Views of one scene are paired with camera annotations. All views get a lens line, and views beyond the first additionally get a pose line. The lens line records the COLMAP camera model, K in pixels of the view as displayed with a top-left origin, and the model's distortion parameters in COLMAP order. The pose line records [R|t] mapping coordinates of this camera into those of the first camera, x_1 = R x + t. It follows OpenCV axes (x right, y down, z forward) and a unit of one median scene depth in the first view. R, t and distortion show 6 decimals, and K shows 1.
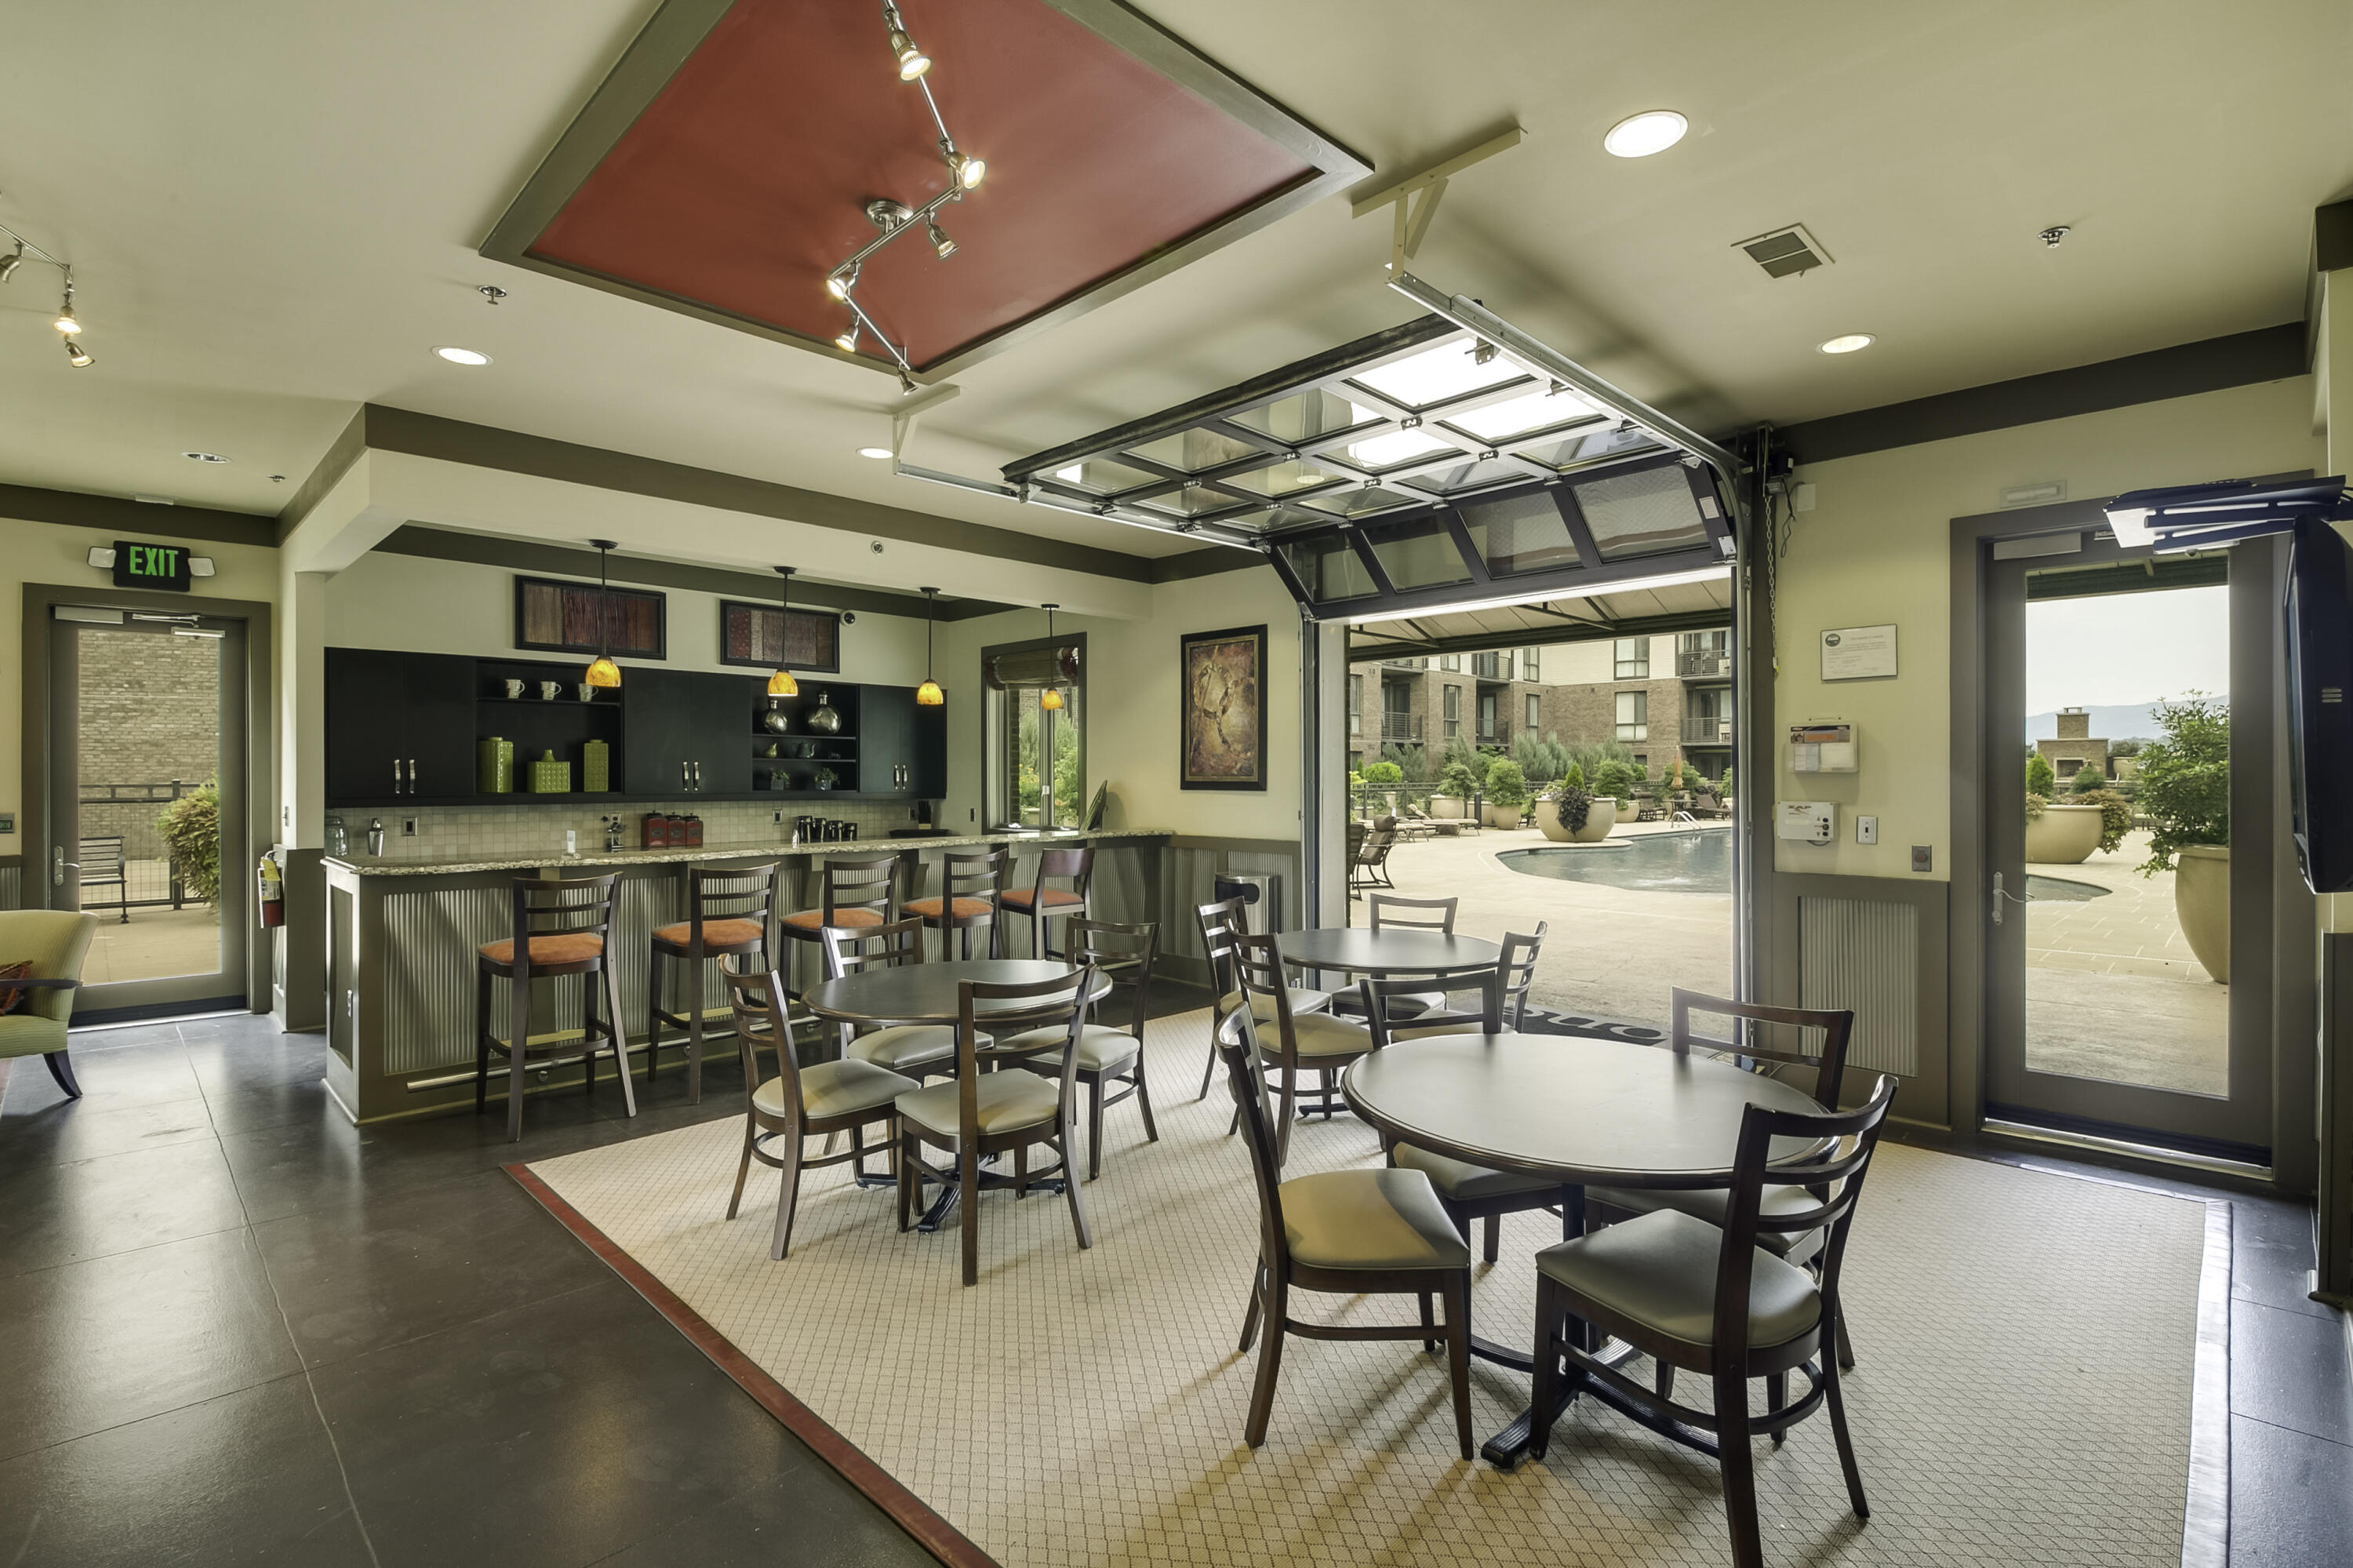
lens RADIAL K [[1089.1, 0, 1177.0], [0, 1089.1, 778.8], [0, 0, 1]] dist [0.004079, -0.000144]
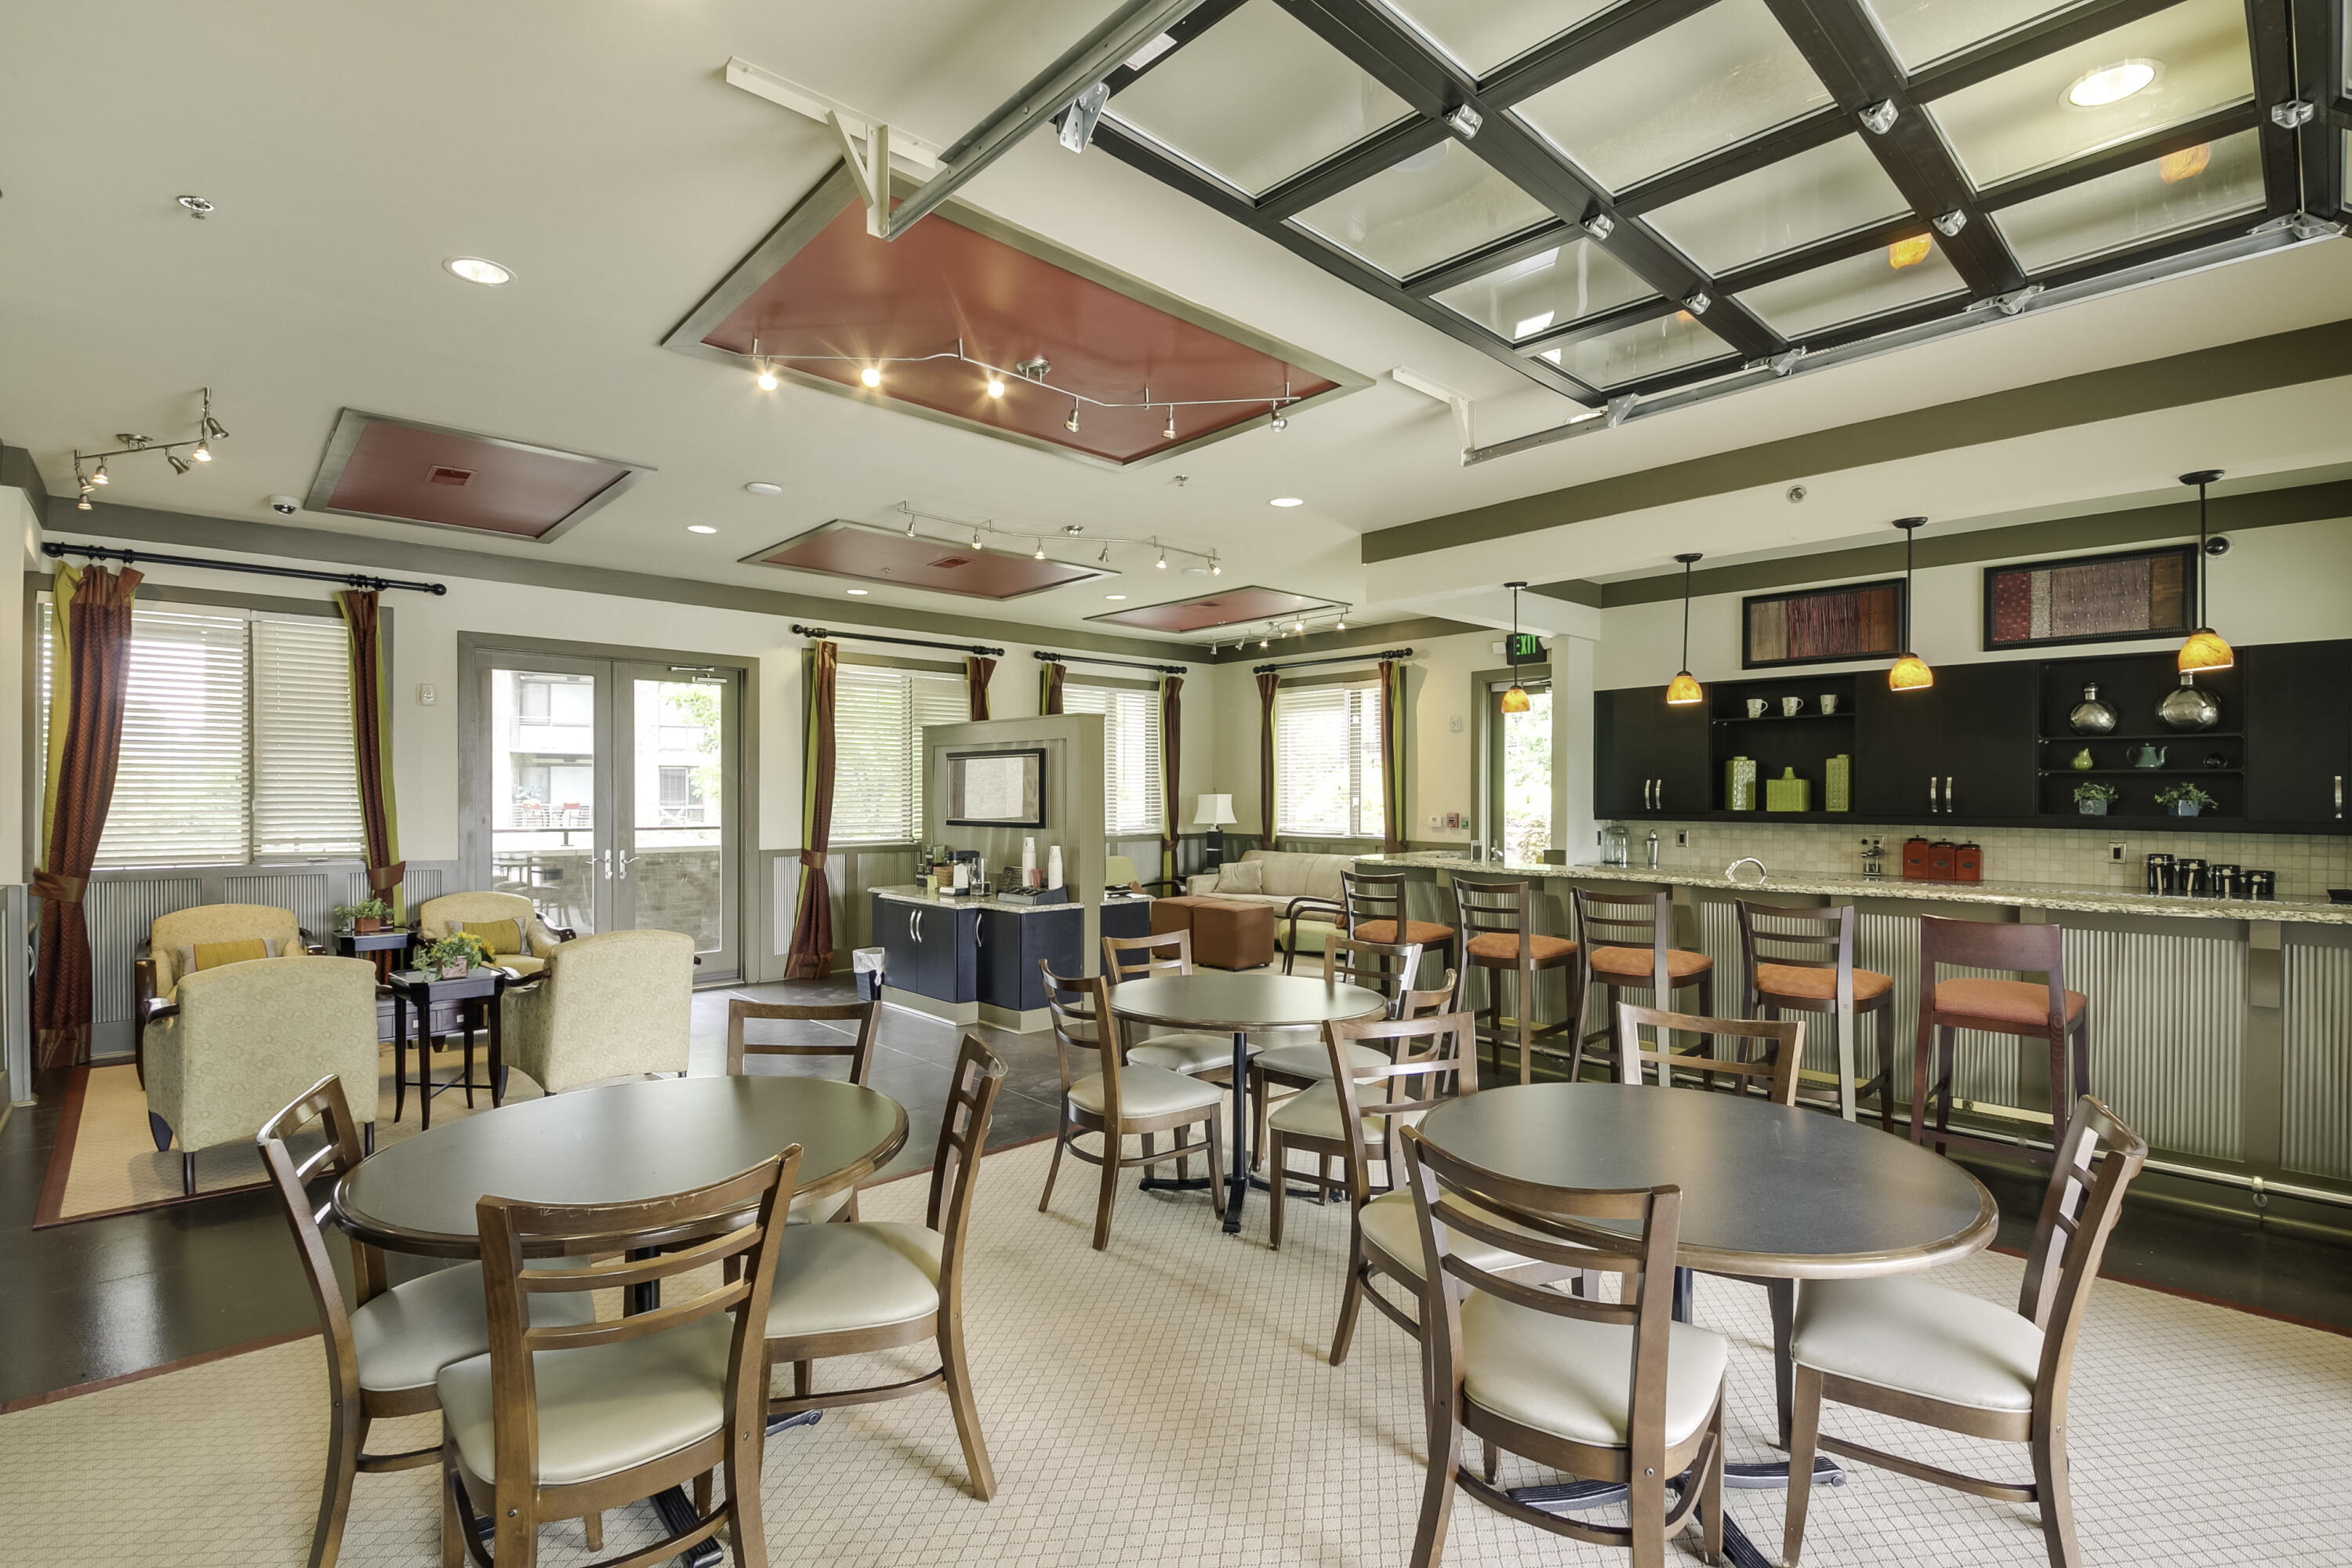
lens RADIAL K [[1088.6, 0, 1178.4], [0, 1088.6, 795.5], [0, 0, 1]] dist [0.004079, -0.000144]
pose [[-0.042411, 0.002396, -0.999097, 0.409016], [-0.003654, 0.999990, 0.002553, -0.001716], [0.999094, 0.003759, -0.042402, 0.484502]]
